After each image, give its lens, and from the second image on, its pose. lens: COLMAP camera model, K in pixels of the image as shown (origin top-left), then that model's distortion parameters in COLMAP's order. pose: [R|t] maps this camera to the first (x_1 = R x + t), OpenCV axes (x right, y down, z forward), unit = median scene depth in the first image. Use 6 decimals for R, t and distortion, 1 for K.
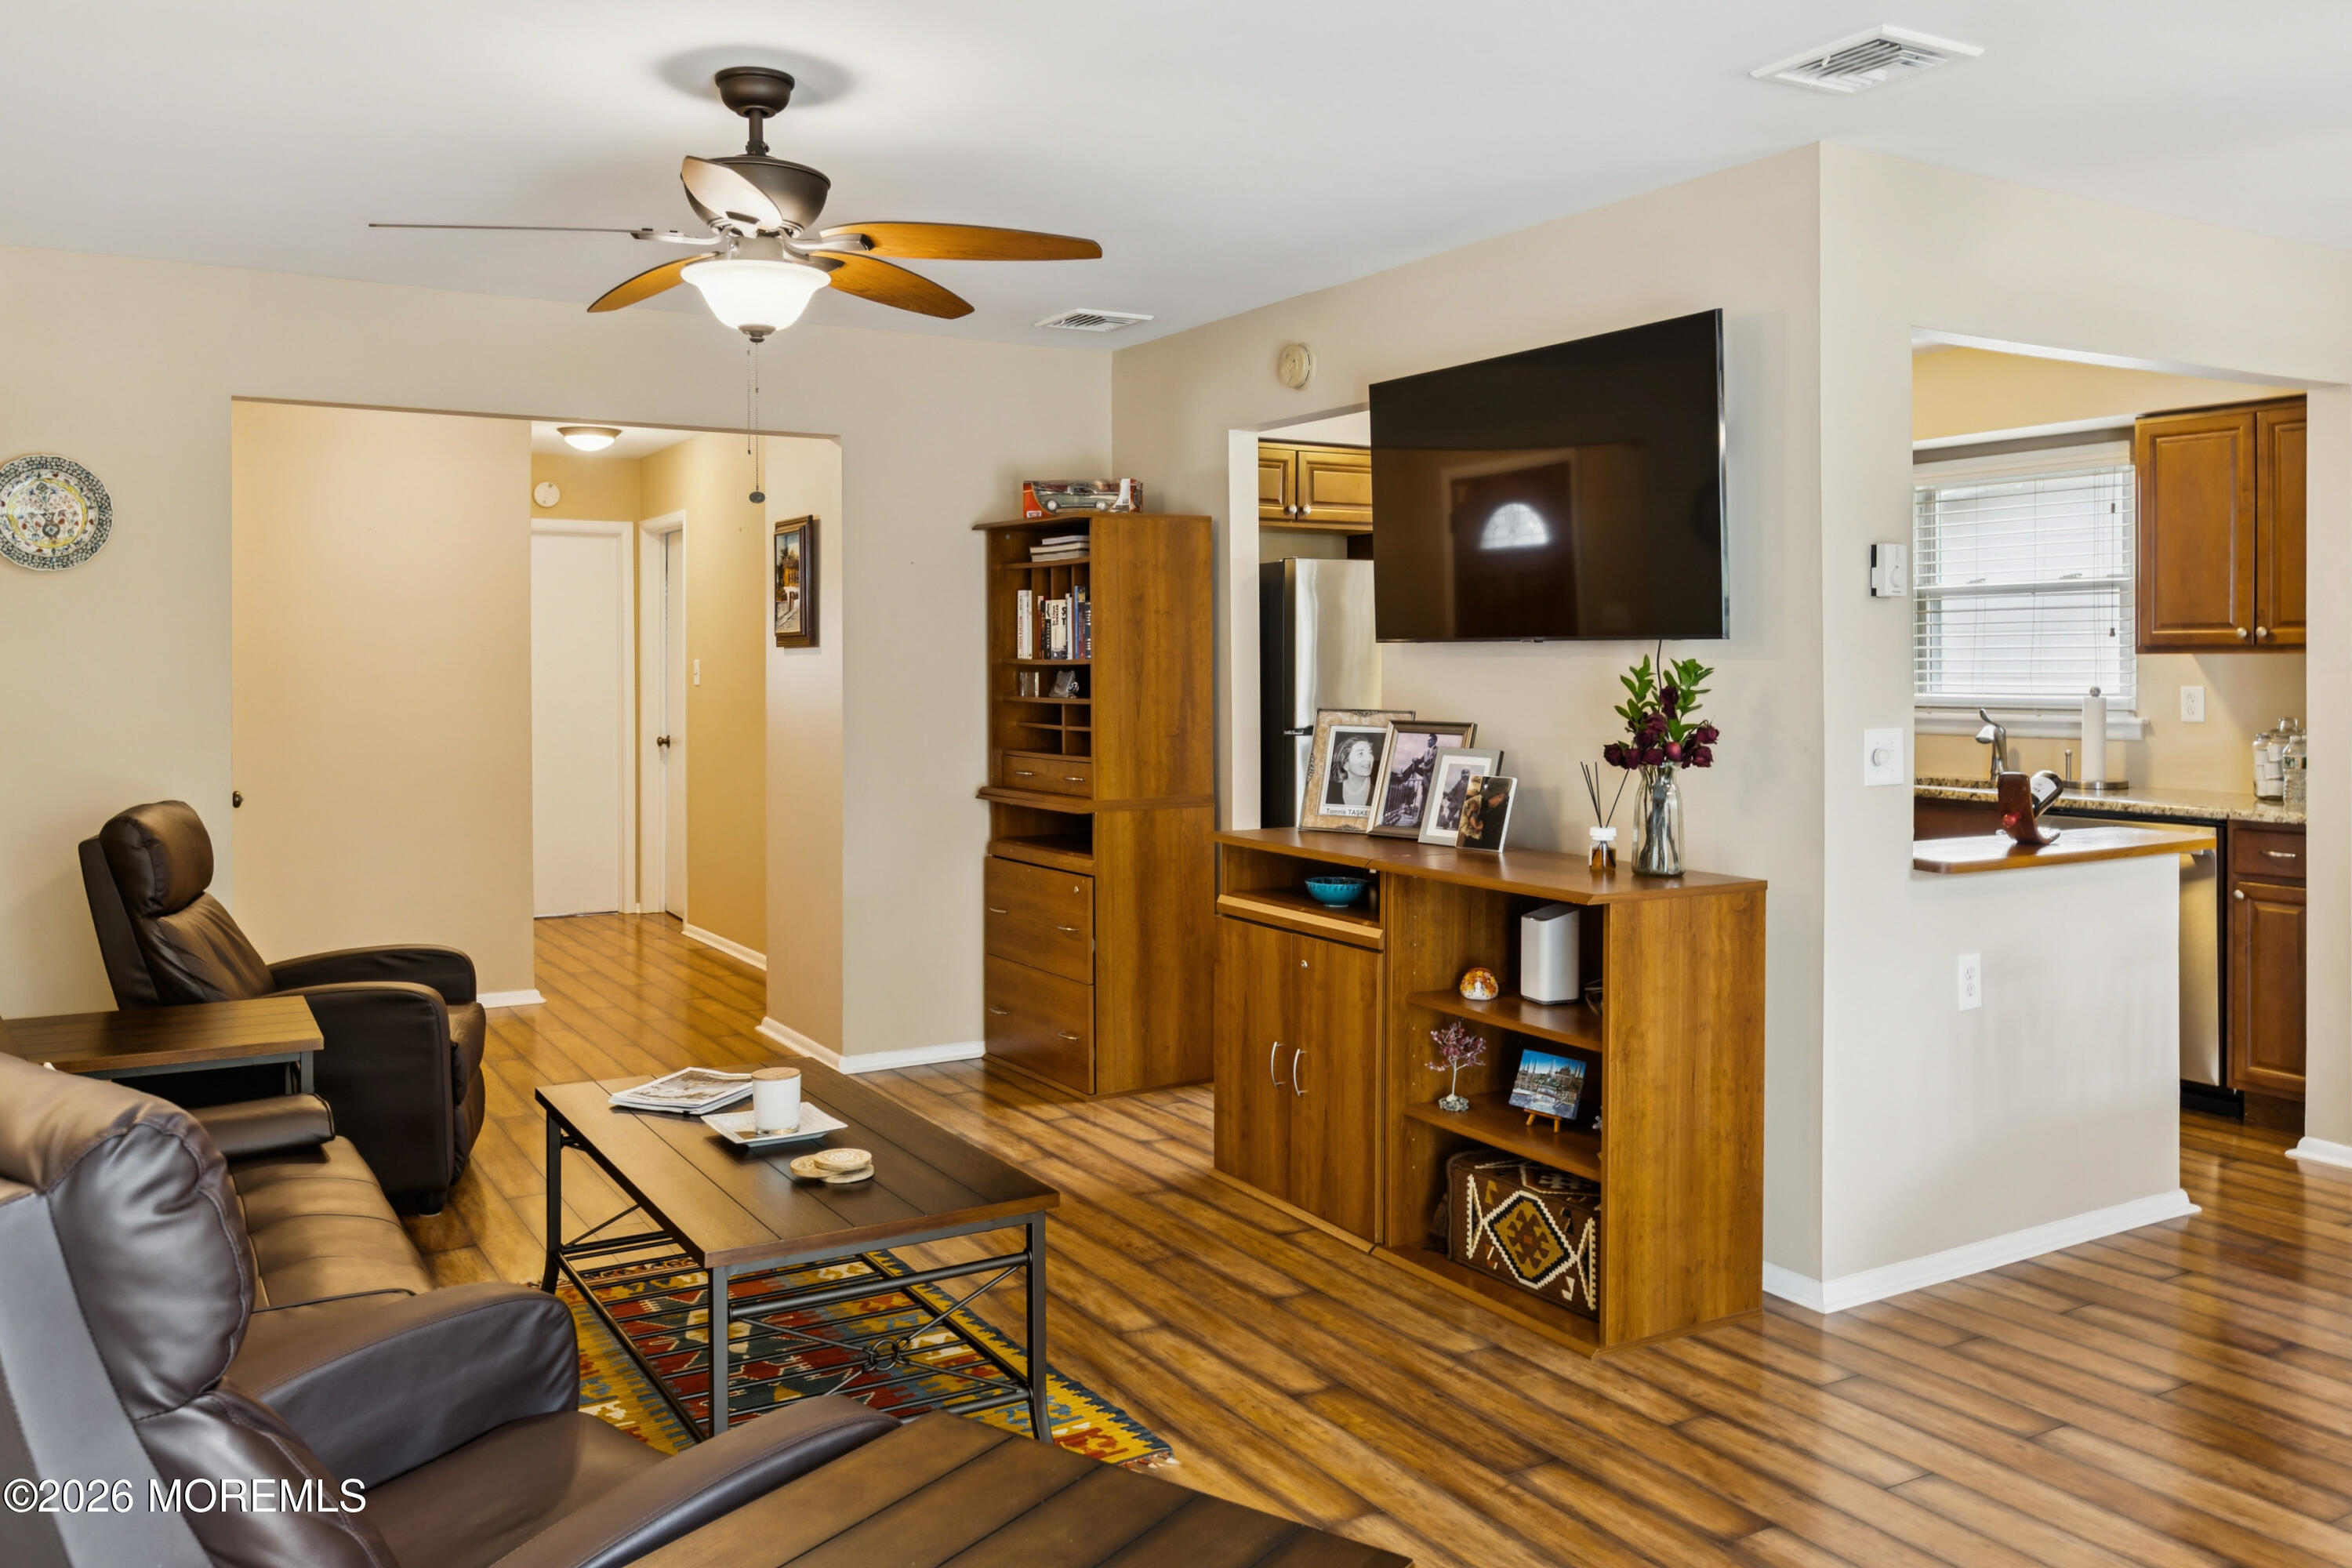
lens RADIAL K [[1795.7, 0, 1121.1], [0, 1795.7, 693.4], [0, 0, 1]] dist [-0.001374, 0.001401]
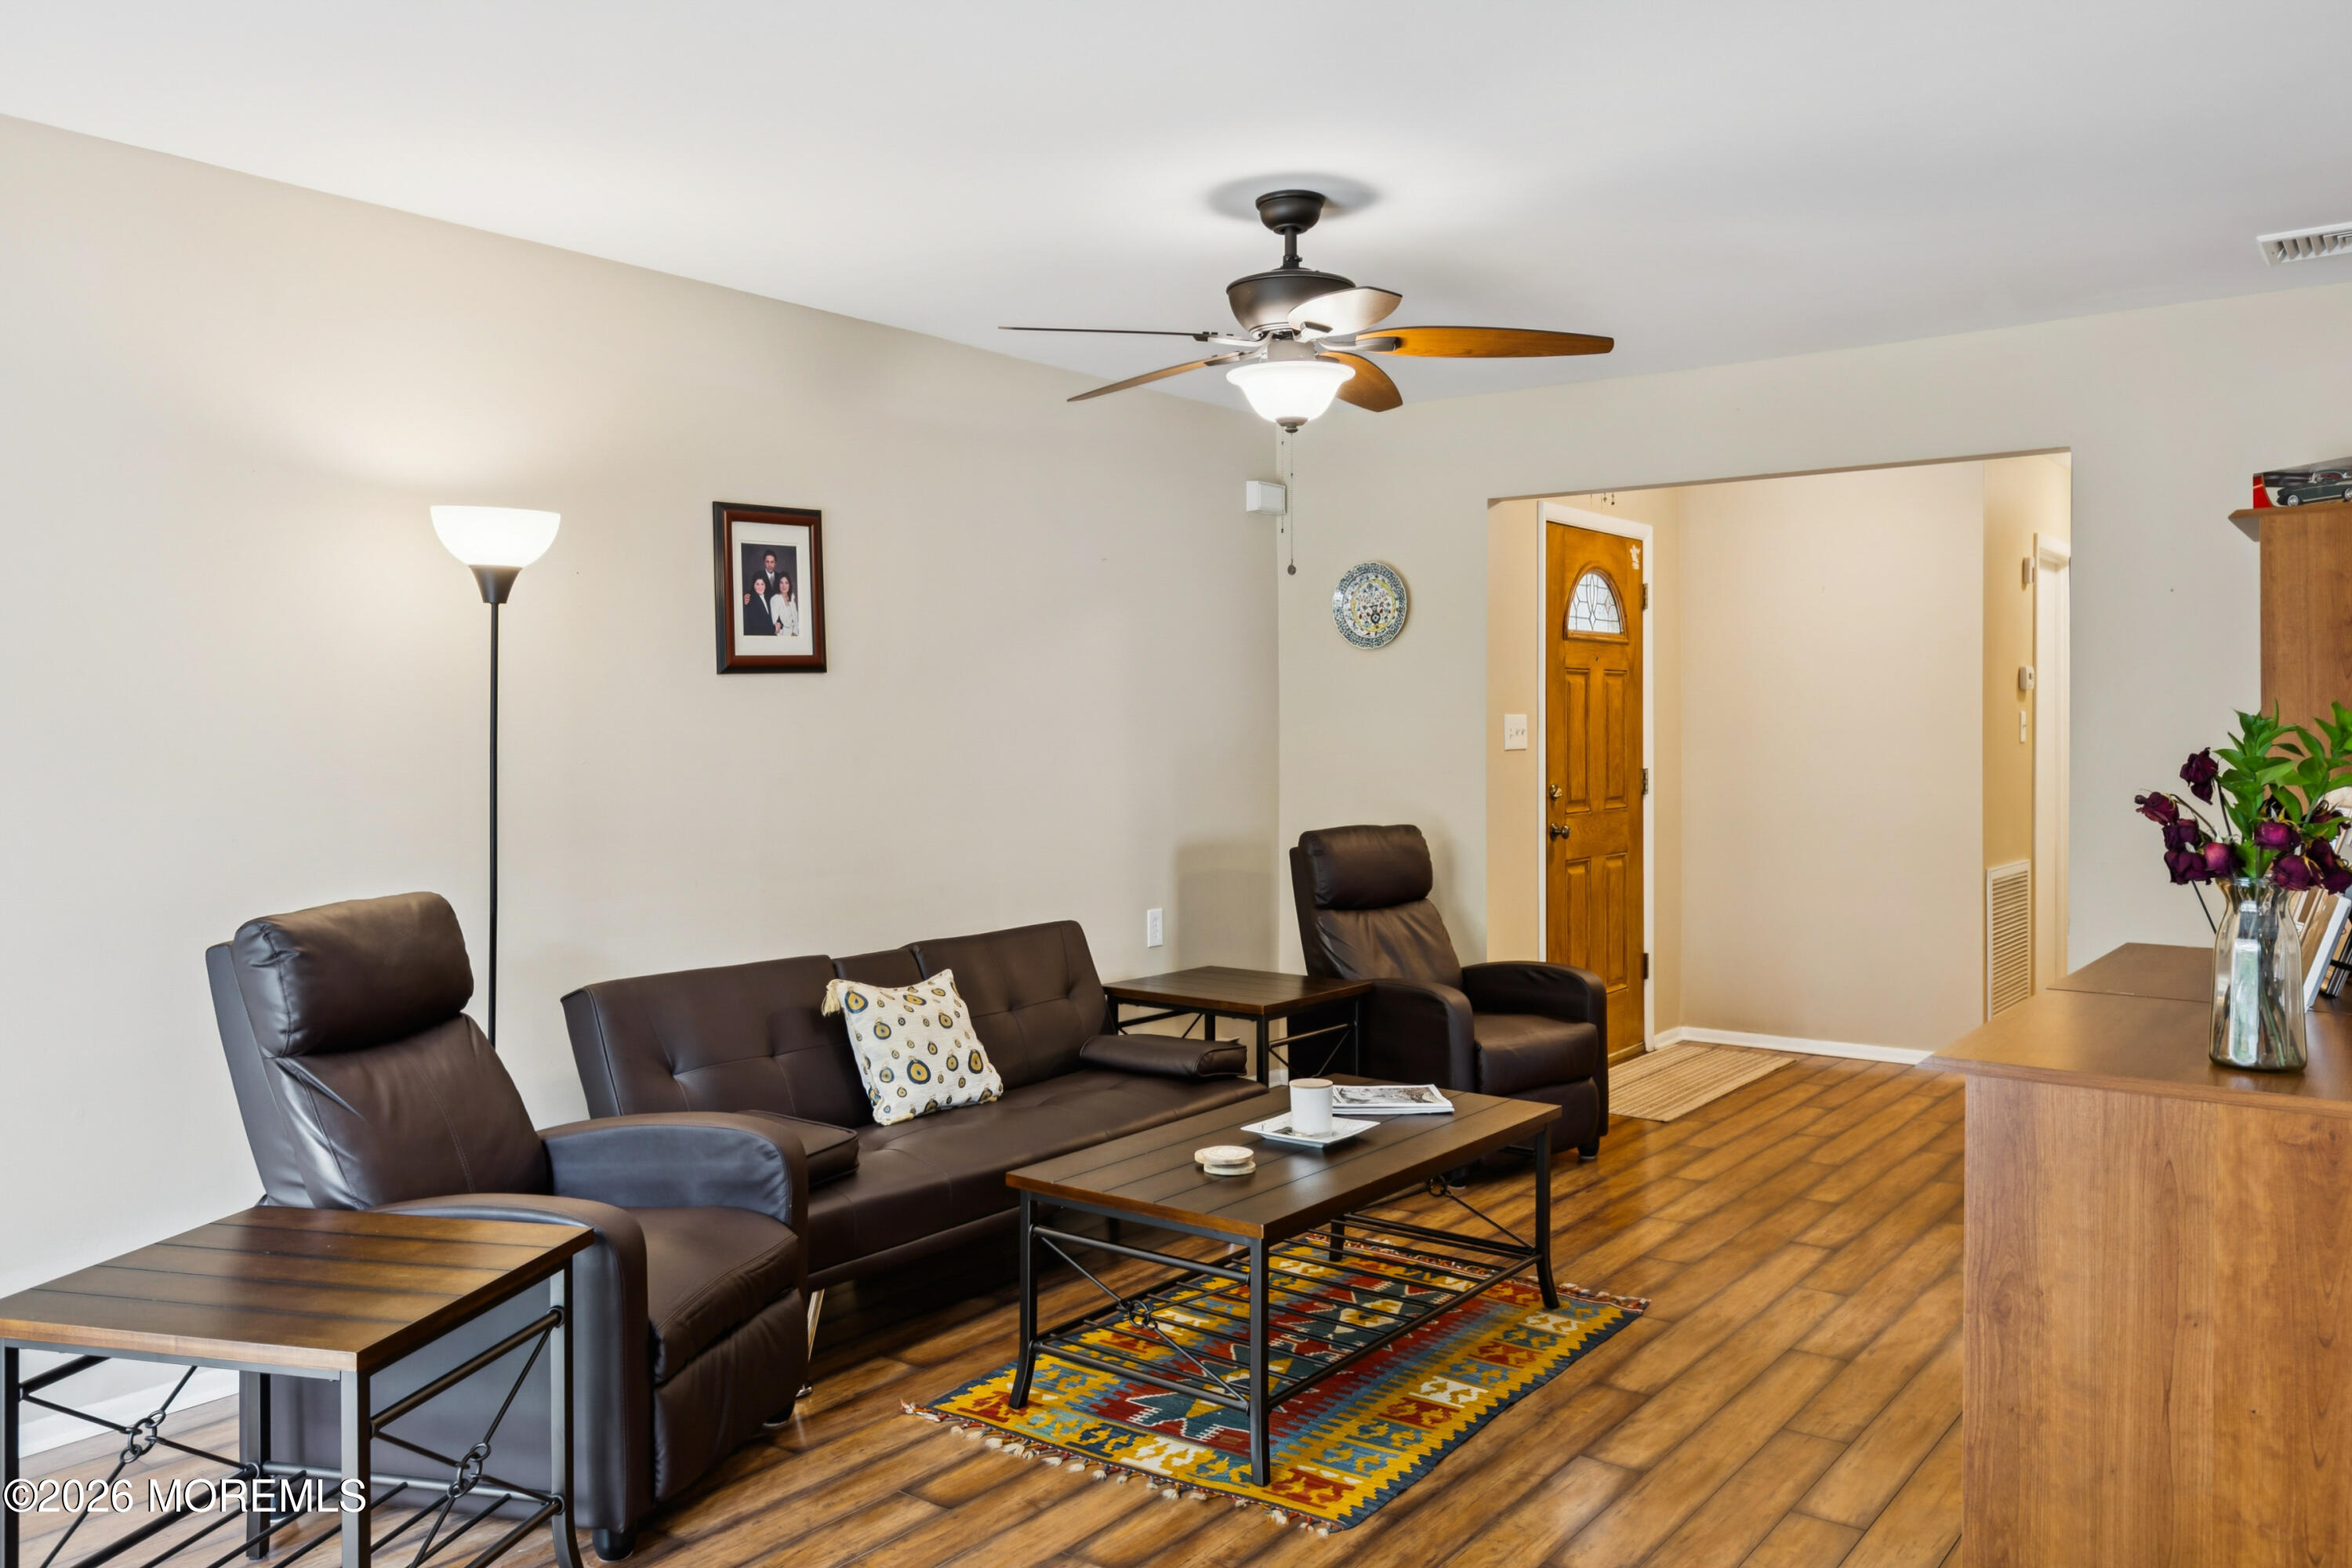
lens RADIAL K [[1783.3, 0, 1169.3], [0, 1783.3, 771.2], [0, 0, 1]] dist [0.004124, -0.000946]
pose [[0.385892, 0.024356, -0.922222, 0.748294], [-0.011551, 0.999701, 0.021569, -0.006021], [0.922472, 0.002329, 0.386058, 0.462850]]
